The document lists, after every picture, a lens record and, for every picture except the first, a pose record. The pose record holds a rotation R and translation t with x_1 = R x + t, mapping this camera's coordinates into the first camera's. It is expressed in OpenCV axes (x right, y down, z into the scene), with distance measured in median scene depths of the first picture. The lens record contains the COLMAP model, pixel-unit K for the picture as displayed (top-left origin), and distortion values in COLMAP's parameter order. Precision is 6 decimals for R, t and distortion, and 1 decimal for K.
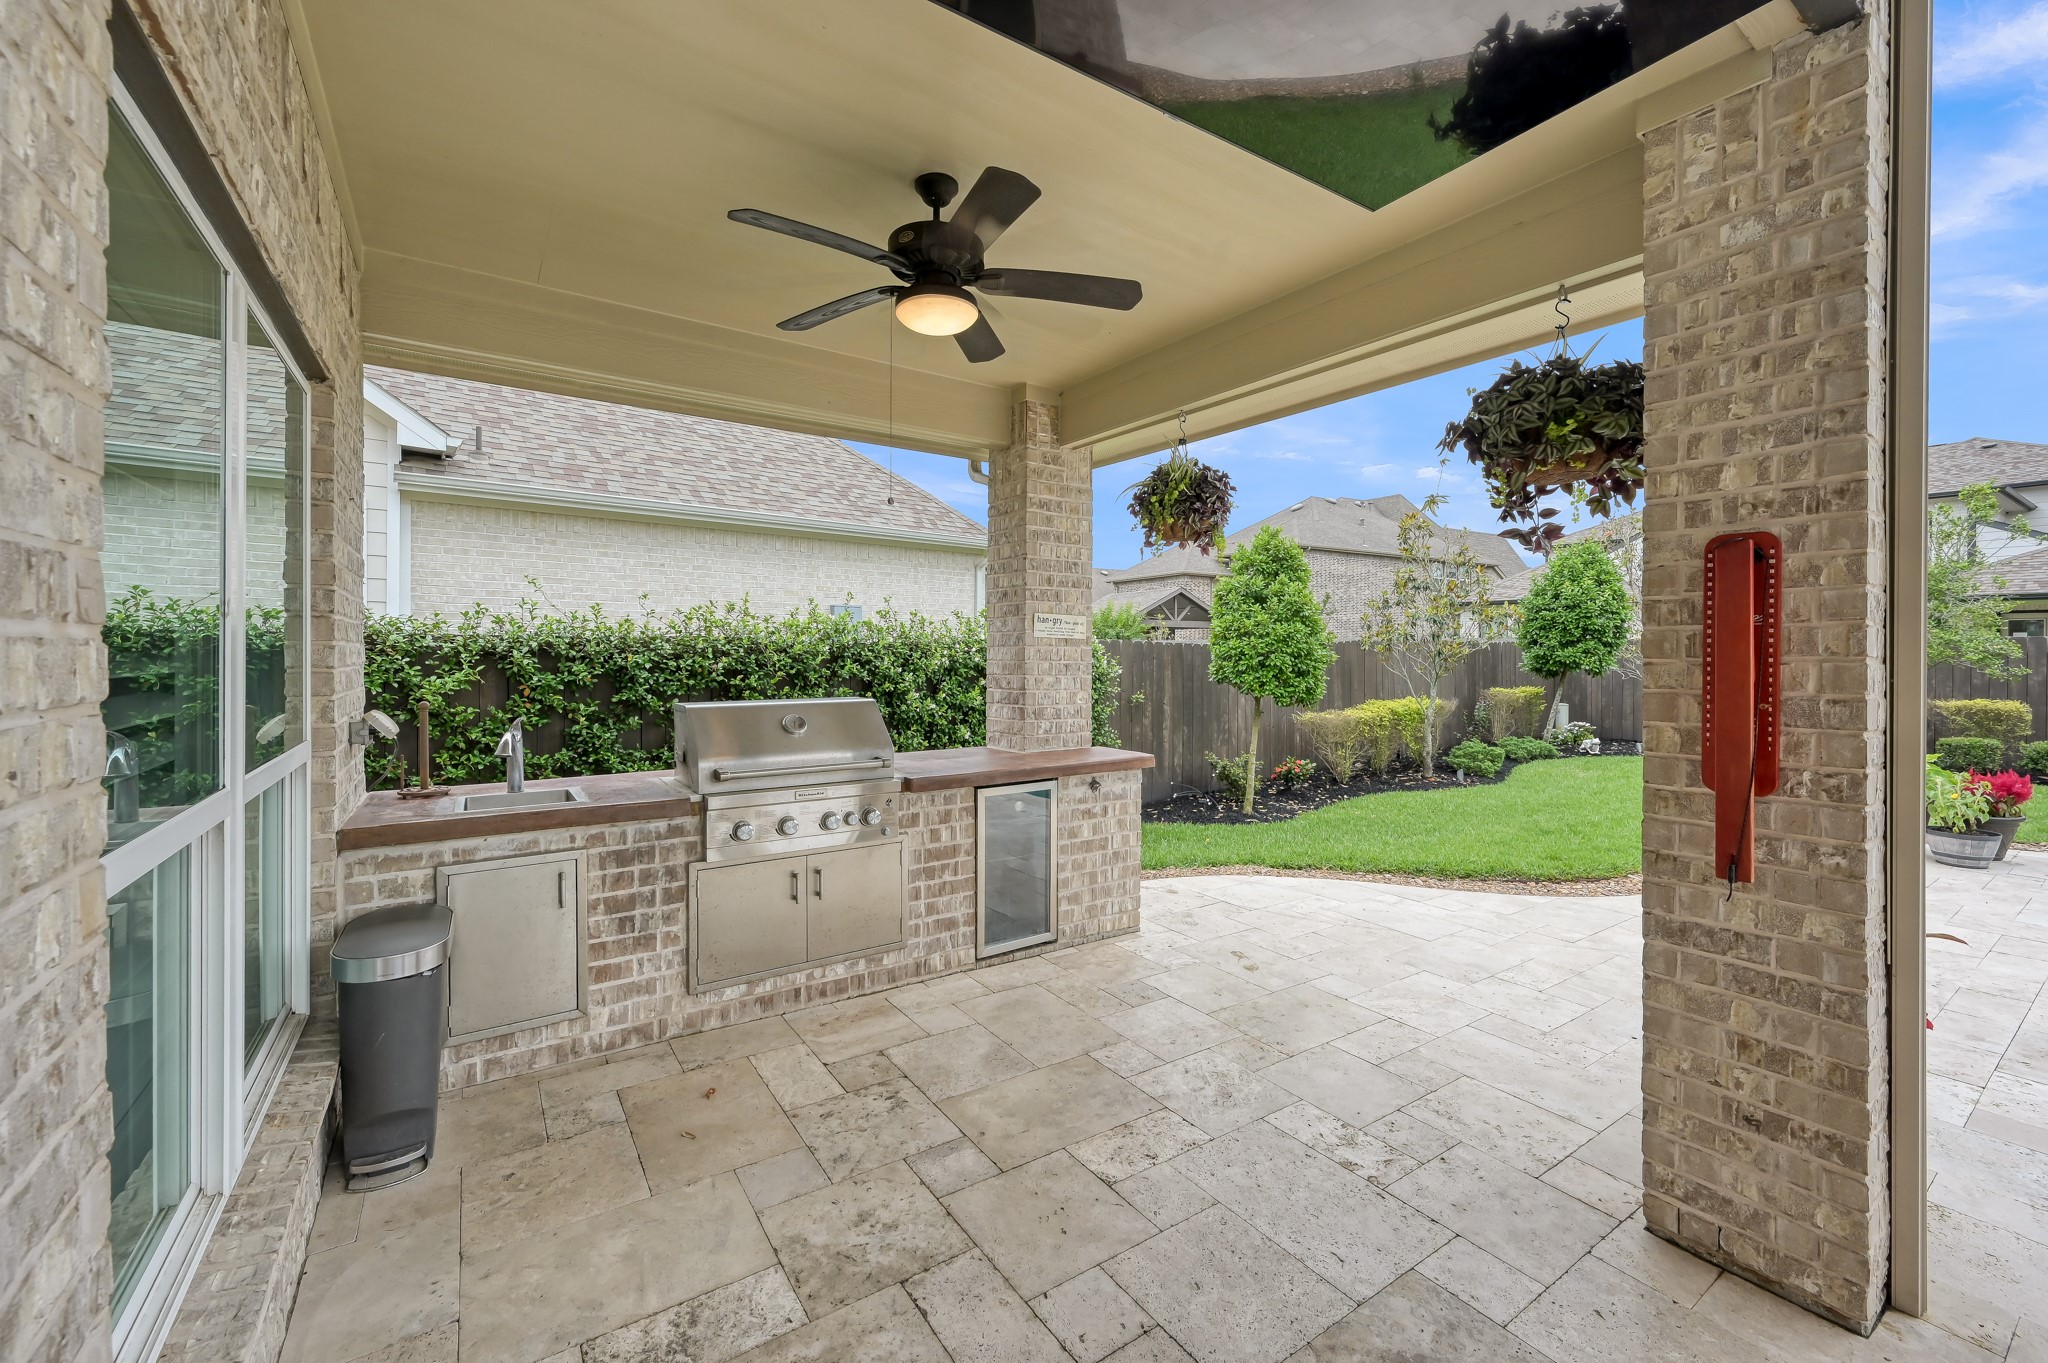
lens RADIAL K [[819.4, 0, 1033.9], [0, 819.4, 652.3], [0, 0, 1]] dist [-0.001134, 0.000558]
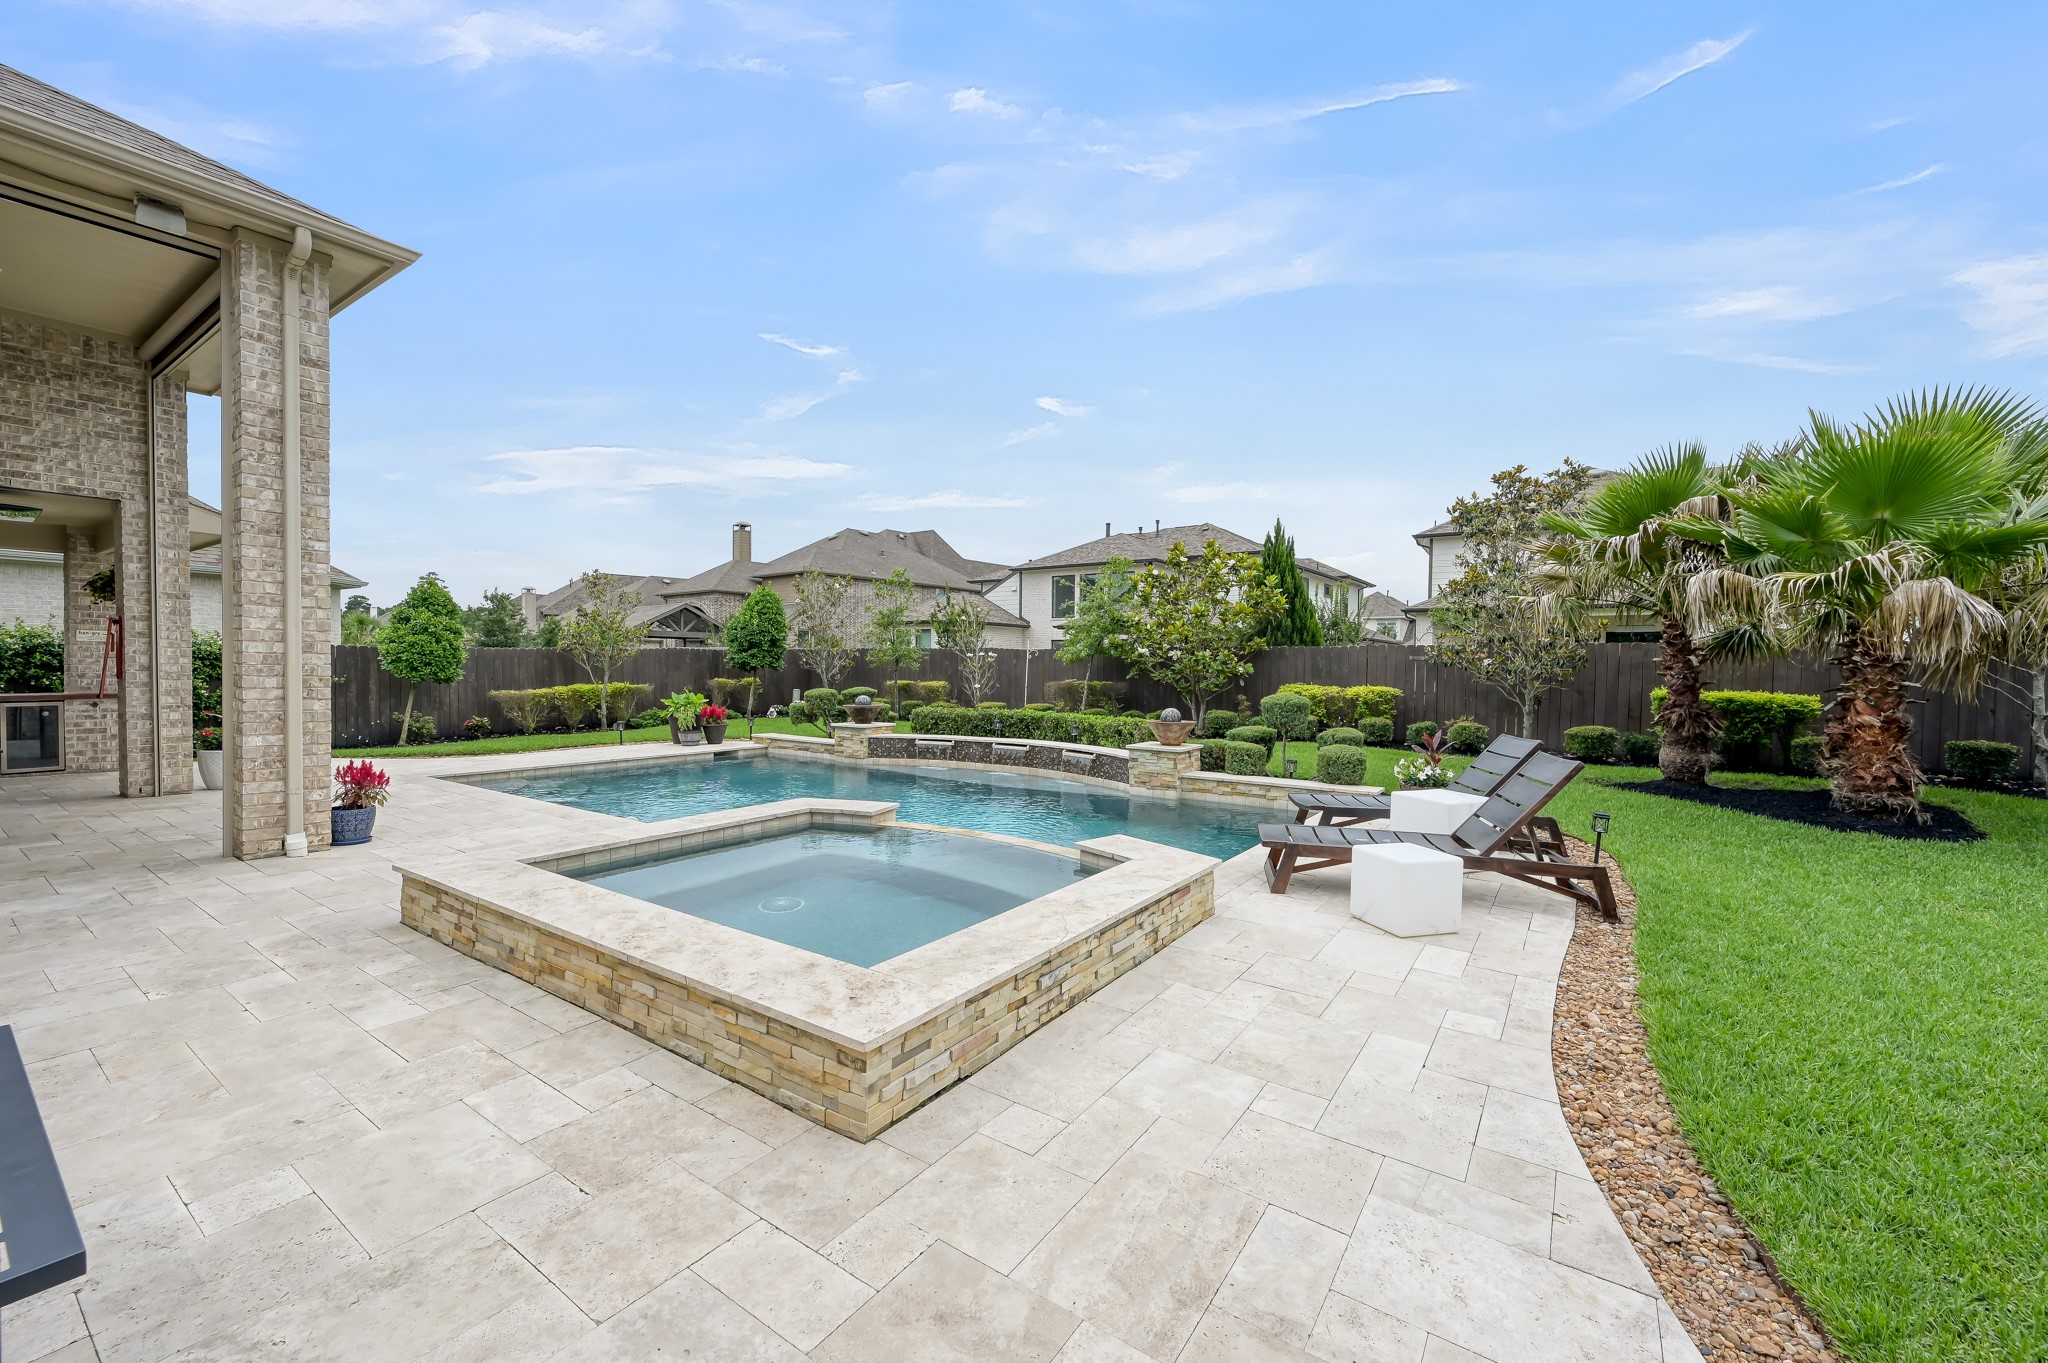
lens RADIAL K [[819.4, 0, 1016.4], [0, 819.4, 668.7], [0, 0, 1]] dist [-0.001134, 0.000558]
pose [[0.938857, -0.000330, 0.344308, 1.752189], [-0.002043, 0.999977, 0.006529, 0.041262], [-0.344302, -0.006833, 0.938834, -2.101756]]
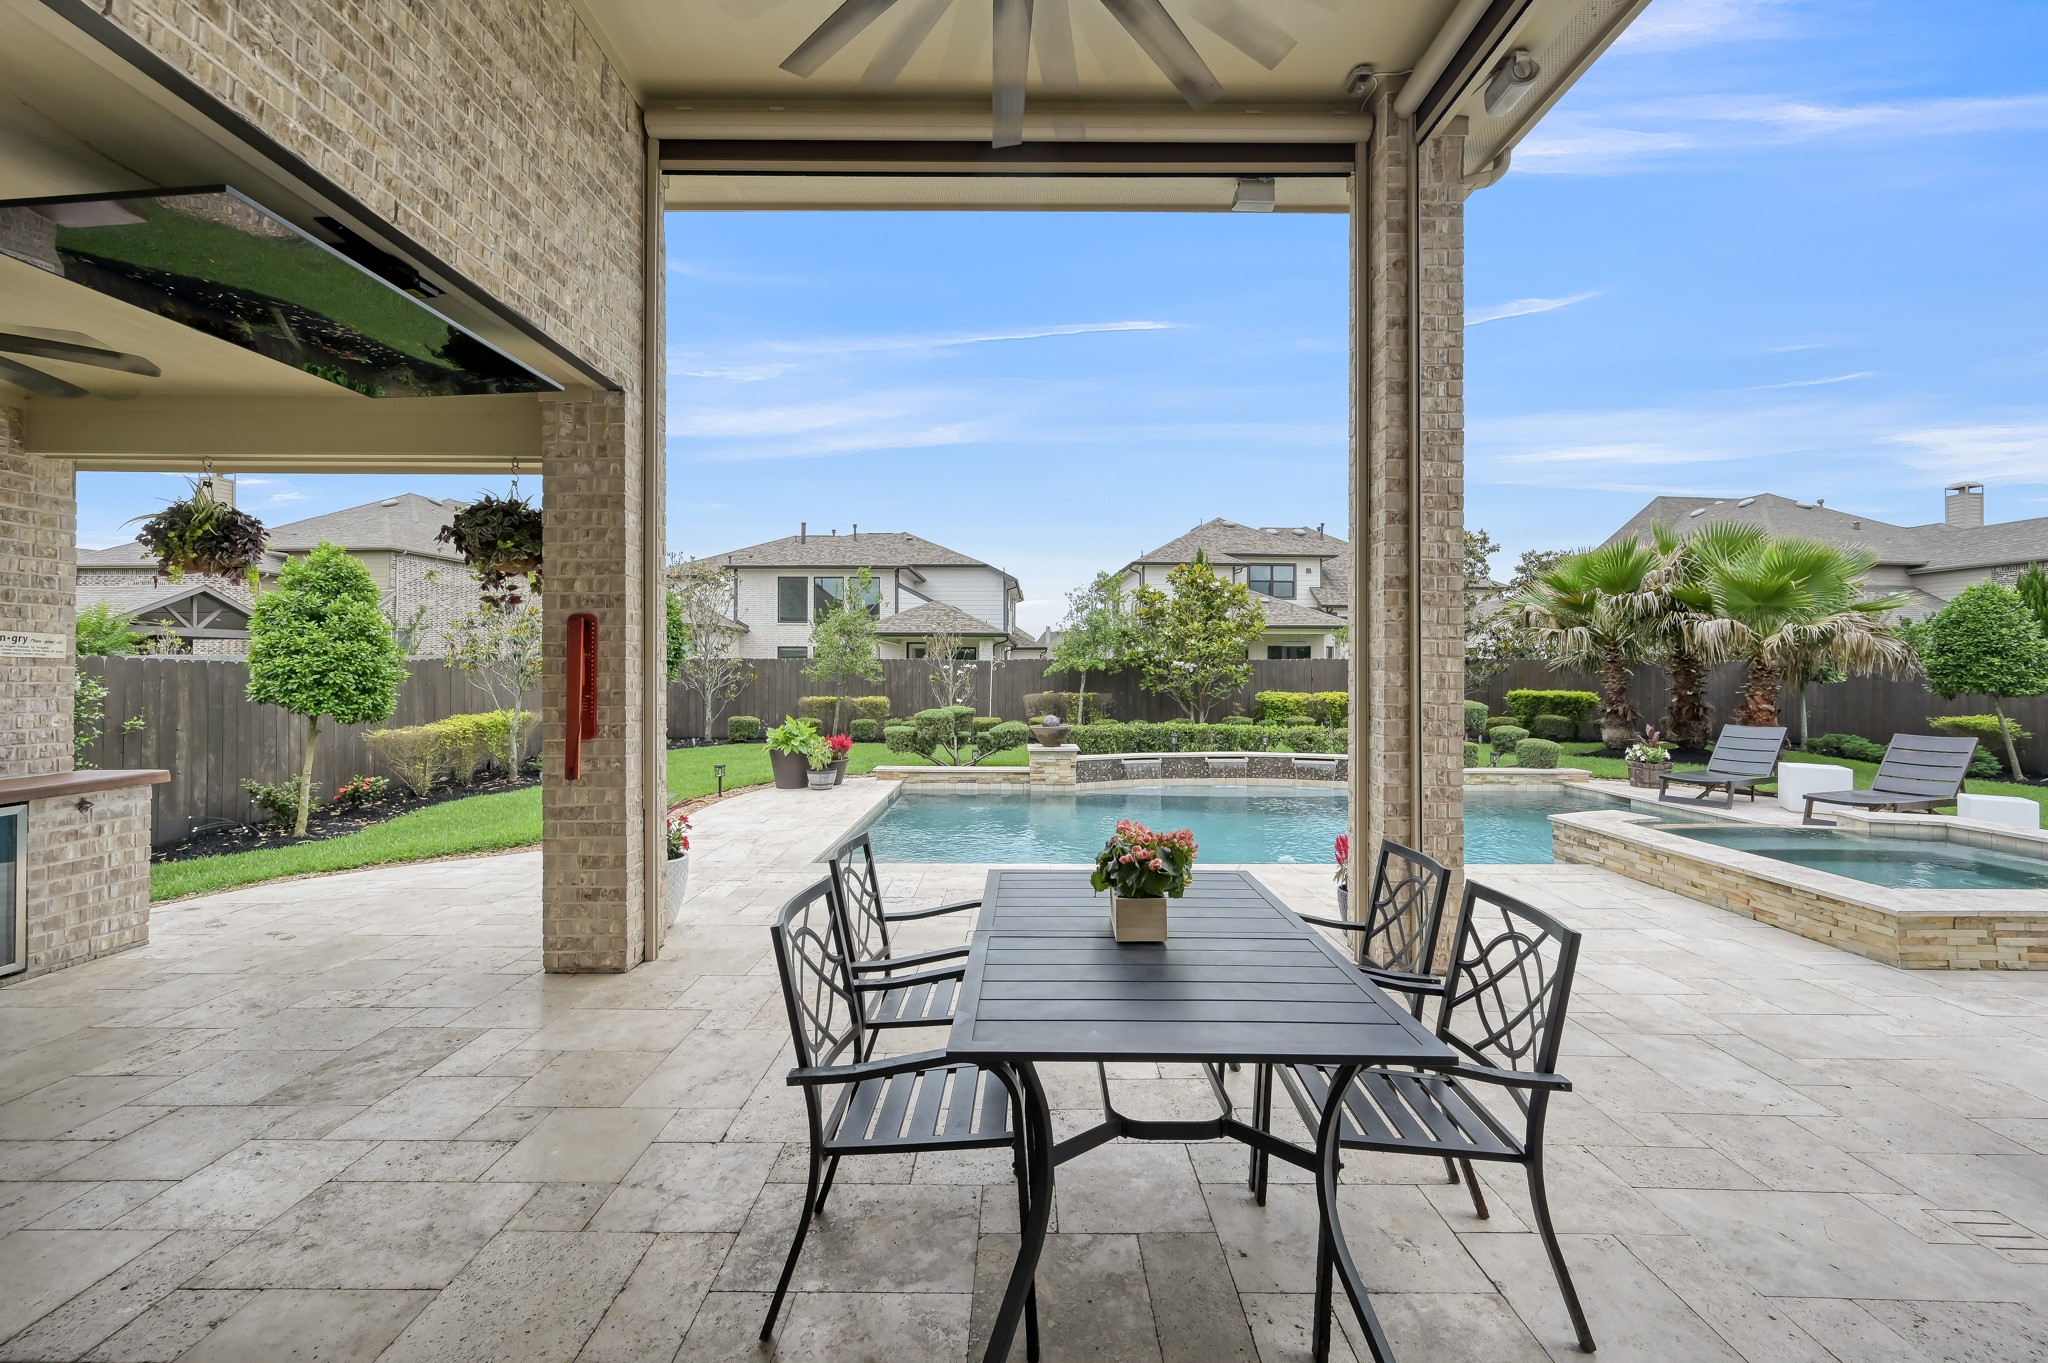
lens RADIAL K [[819.4, 0, 1027.0], [0, 819.4, 662.9], [0, 0, 1]] dist [-0.001134, 0.000558]
pose [[0.568891, 0.002414, 0.822410, -0.094995], [0.002947, 0.999983, -0.004974, -0.003095], [-0.822408, 0.005254, 0.568874, -0.521536]]
